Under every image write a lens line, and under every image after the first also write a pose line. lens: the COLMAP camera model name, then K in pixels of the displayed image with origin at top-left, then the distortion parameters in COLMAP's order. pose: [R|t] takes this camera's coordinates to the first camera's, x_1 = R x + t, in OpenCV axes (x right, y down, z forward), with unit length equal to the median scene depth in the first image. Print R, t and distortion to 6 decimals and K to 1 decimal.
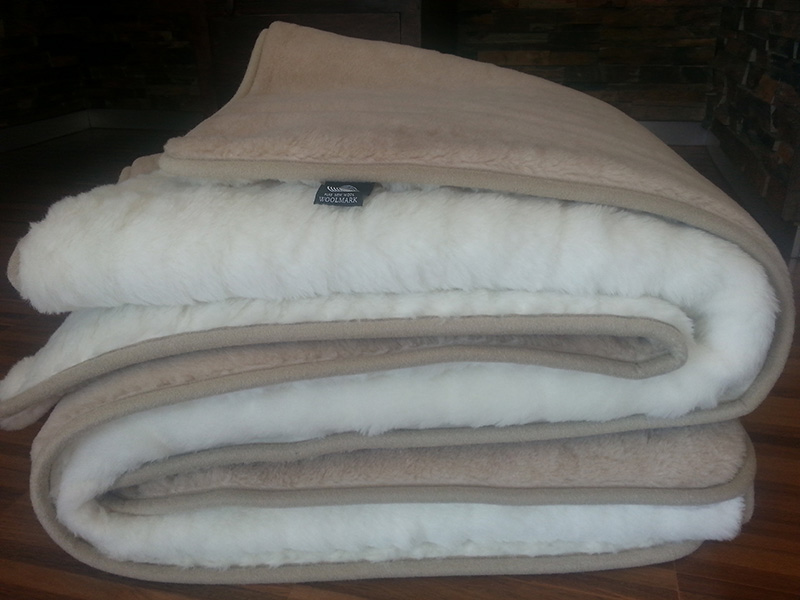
lens RADIAL K [[656.8, 0, 404.9], [0, 656.8, 294.2], [0, 0, 1]] dist [0.069705, -0.117474]
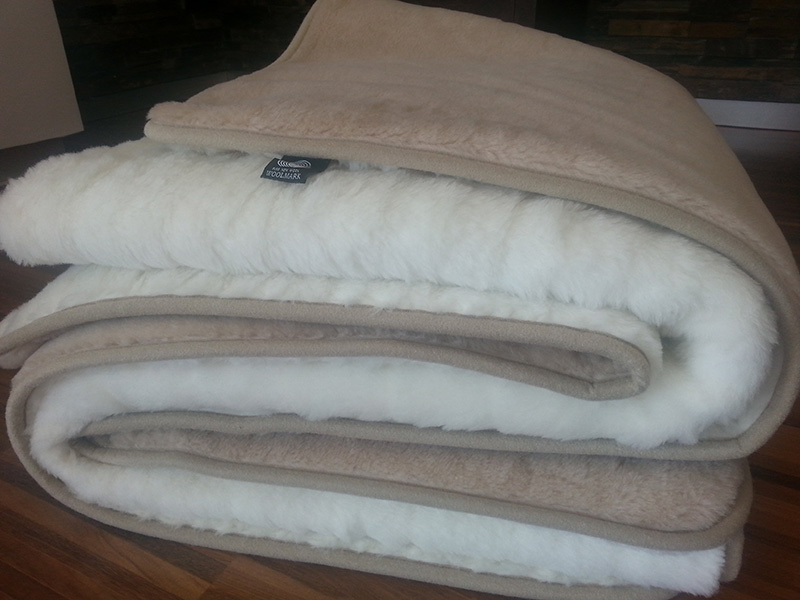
lens RADIAL K [[656.8, 0, 407.5], [0, 656.8, 292.6], [0, 0, 1]] dist [0.069705, -0.117474]
pose [[0.972594, 0.100427, -0.209704, 0.272365], [-0.091642, 0.994474, 0.051220, -0.035956], [0.213689, -0.030598, 0.976422, 0.087023]]
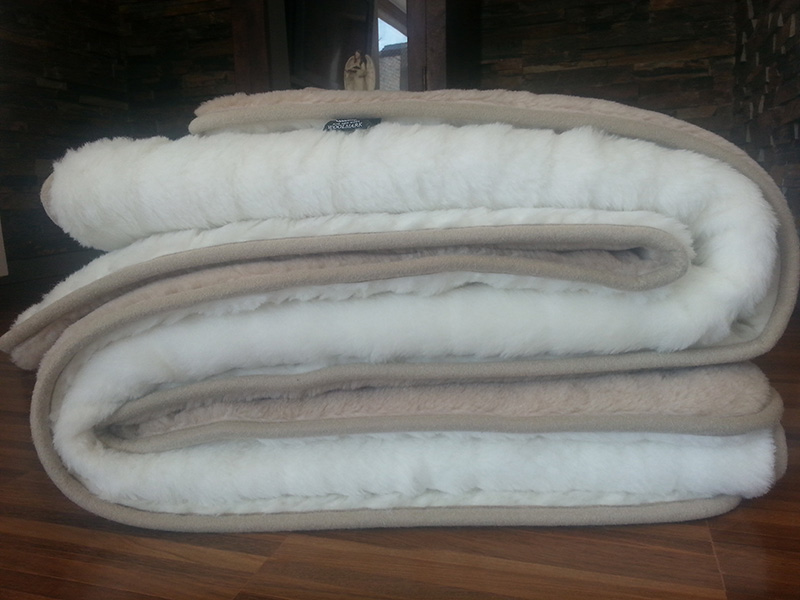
lens RADIAL K [[656.8, 0, 404.4], [0, 656.8, 299.4], [0, 0, 1]] dist [0.069705, -0.117474]
pose [[0.998316, -0.007288, -0.057548, 0.053388], [-0.007800, 0.966199, -0.257679, 0.382099], [0.057481, 0.257694, 0.964515, 0.026895]]
